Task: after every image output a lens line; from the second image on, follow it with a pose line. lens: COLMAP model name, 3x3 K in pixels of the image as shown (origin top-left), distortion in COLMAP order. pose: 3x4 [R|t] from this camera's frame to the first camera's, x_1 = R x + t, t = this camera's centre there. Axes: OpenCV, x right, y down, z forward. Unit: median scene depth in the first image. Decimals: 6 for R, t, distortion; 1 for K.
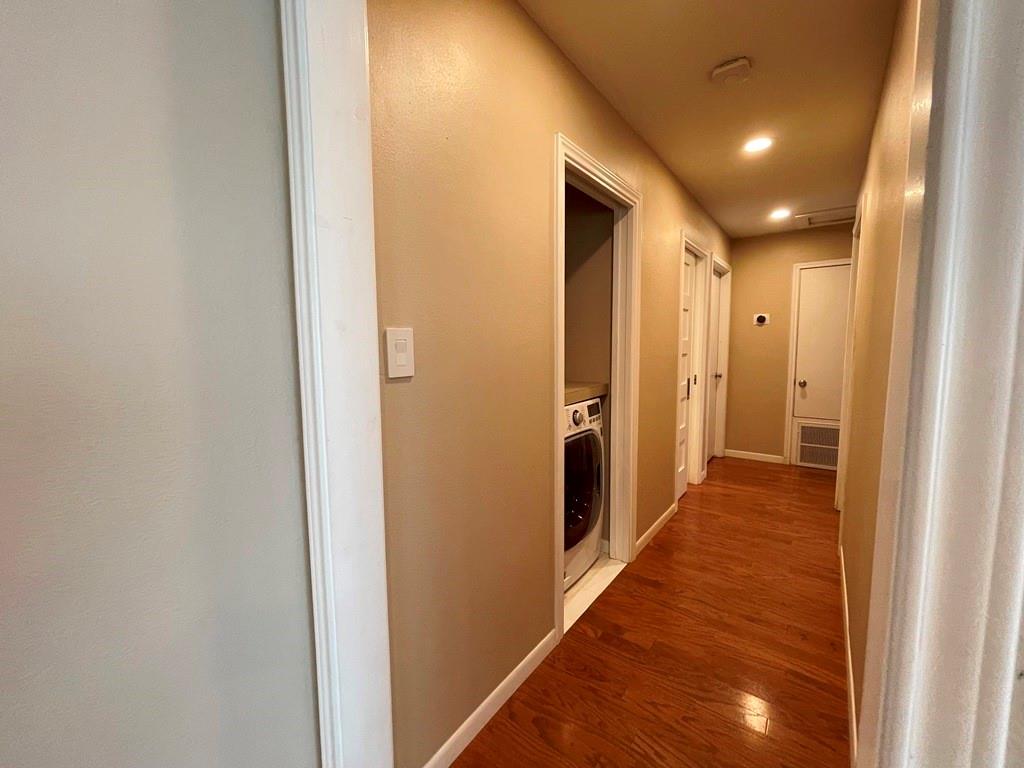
lens RADIAL K [[415.9, 0, 511.8], [0, 415.9, 383.3], [0, 0, 1]] dist [-0.003728, 0.001974]
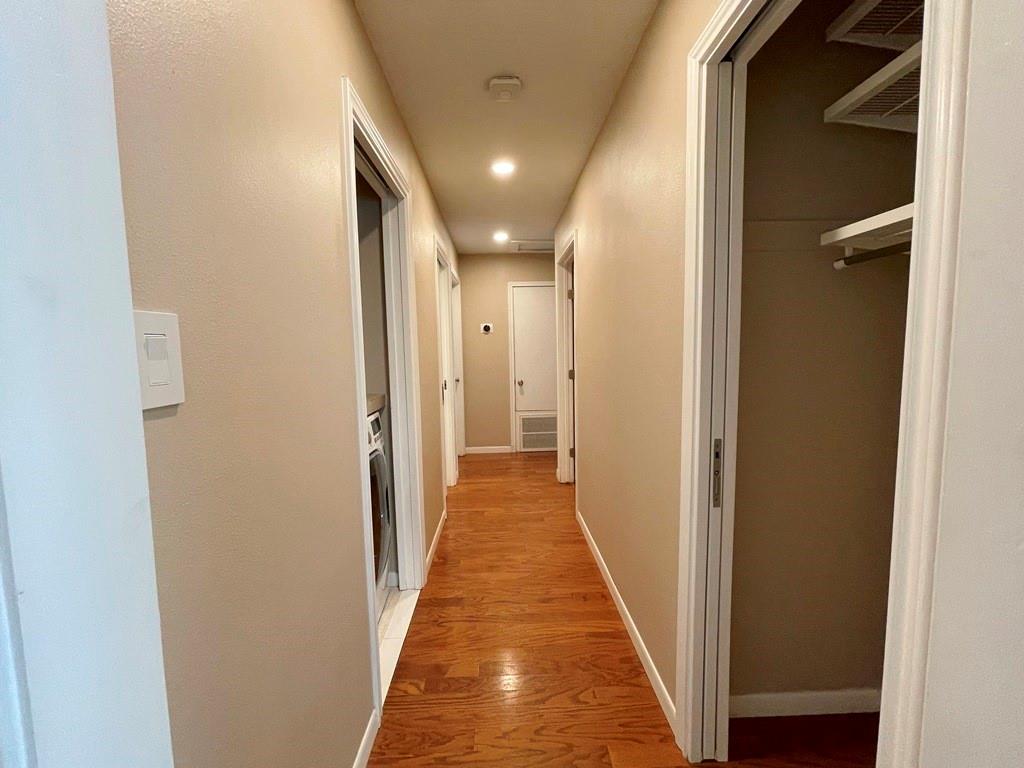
lens RADIAL K [[415.9, 0, 514.0], [0, 415.9, 382.8], [0, 0, 1]] dist [-0.003728, 0.001974]
pose [[0.777596, -0.057202, 0.626157, -0.106057], [0.071222, 0.997457, 0.002674, -0.006558], [-0.624718, 0.042517, 0.779692, 0.140566]]
